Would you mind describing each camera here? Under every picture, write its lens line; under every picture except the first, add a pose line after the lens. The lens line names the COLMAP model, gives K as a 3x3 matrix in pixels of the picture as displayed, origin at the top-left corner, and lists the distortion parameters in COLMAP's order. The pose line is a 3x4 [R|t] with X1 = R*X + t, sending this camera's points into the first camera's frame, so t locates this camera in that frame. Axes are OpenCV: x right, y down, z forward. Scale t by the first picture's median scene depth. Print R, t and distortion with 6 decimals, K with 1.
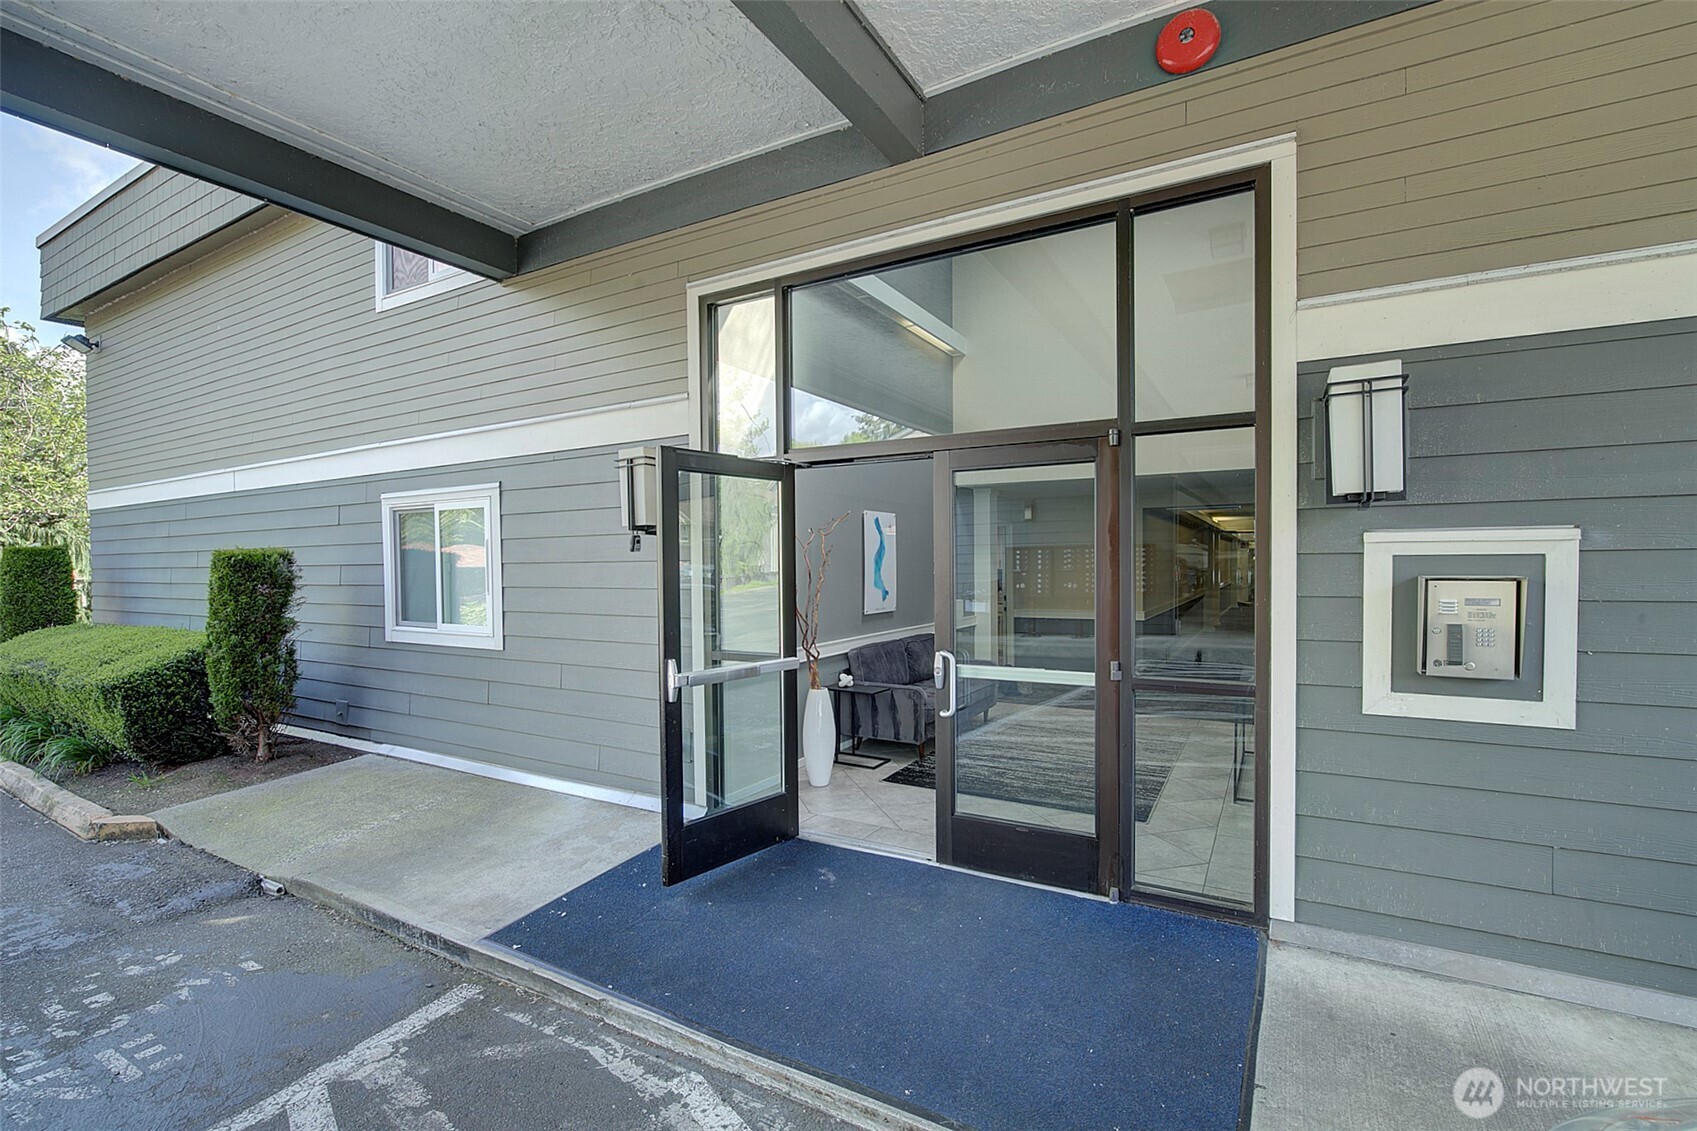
lens RADIAL K [[744.0, 0, 852.8], [0, 744.0, 574.6], [0, 0, 1]] dist [-0.003108, -0.000085]
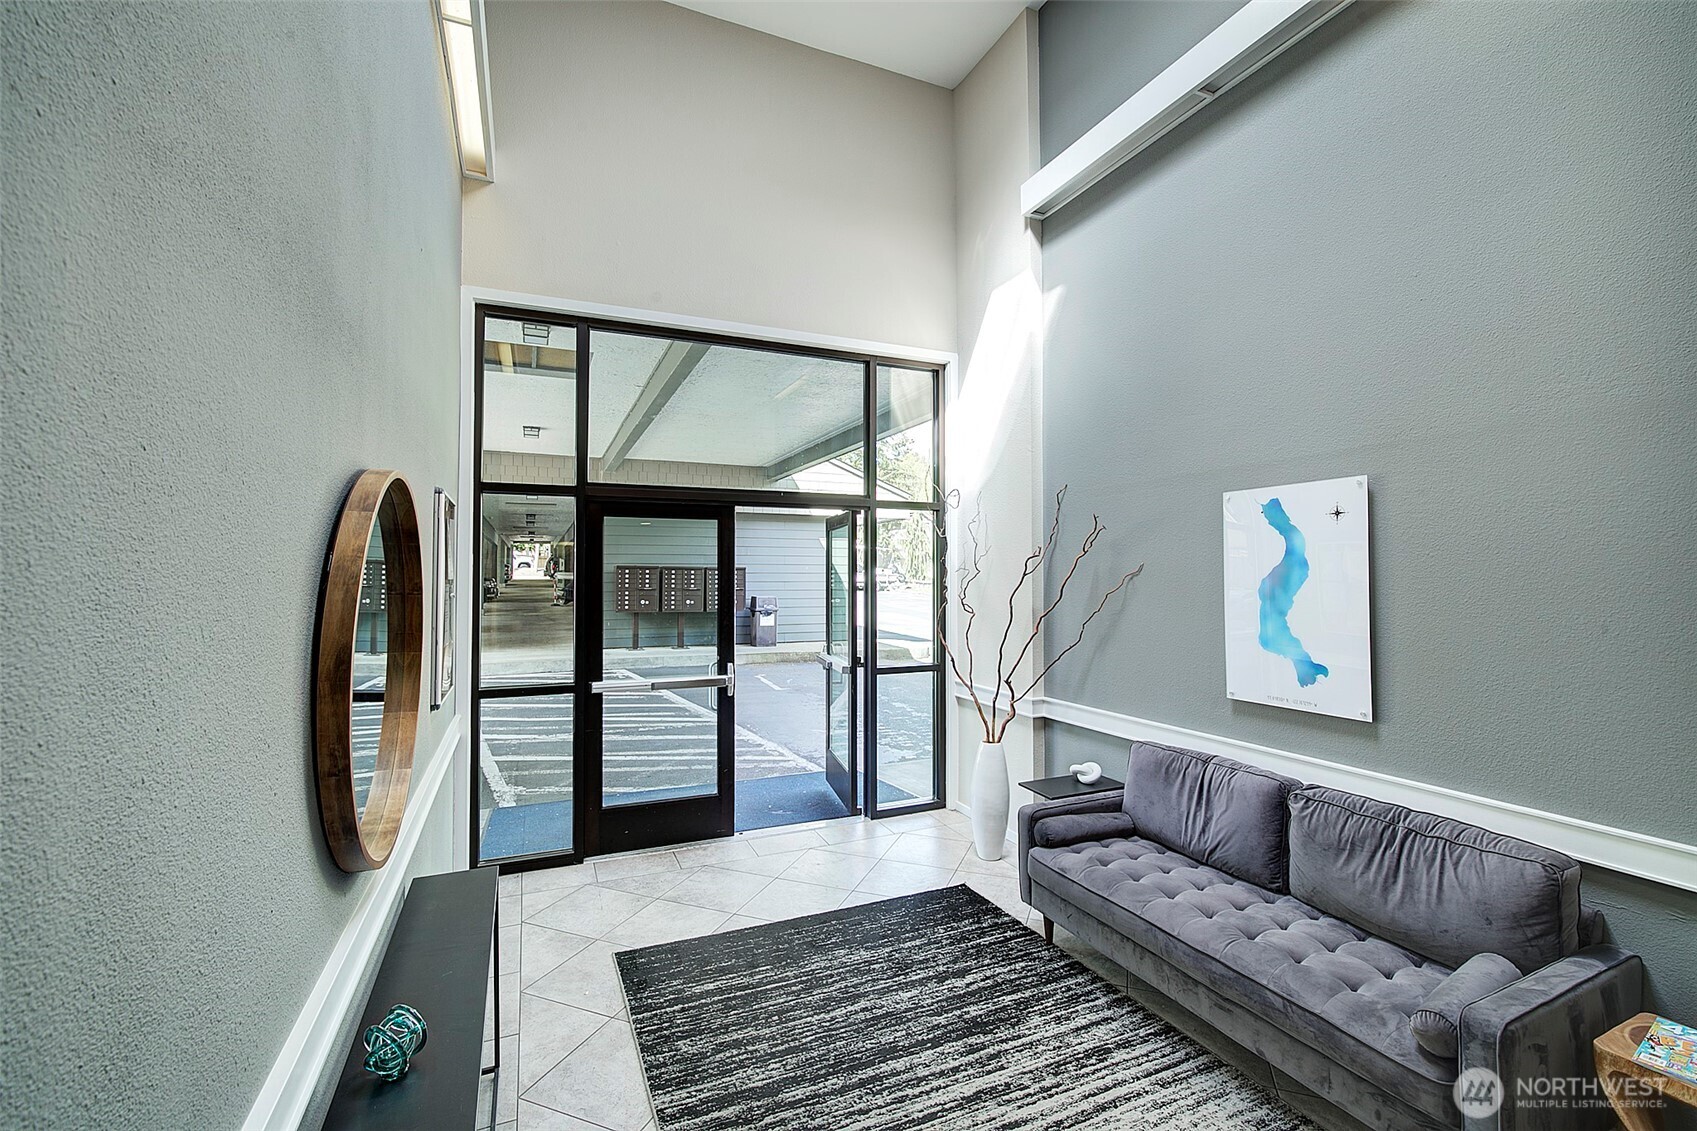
lens RADIAL K [[744.0, 0, 856.0], [0, 744.0, 560.7], [0, 0, 1]] dist [-0.003108, -0.000085]
pose [[-0.594757, -0.018180, -0.803700, 0.625436], [-0.016696, 0.999808, -0.010261, -0.033321], [0.803732, 0.007316, -0.594946, 1.197816]]
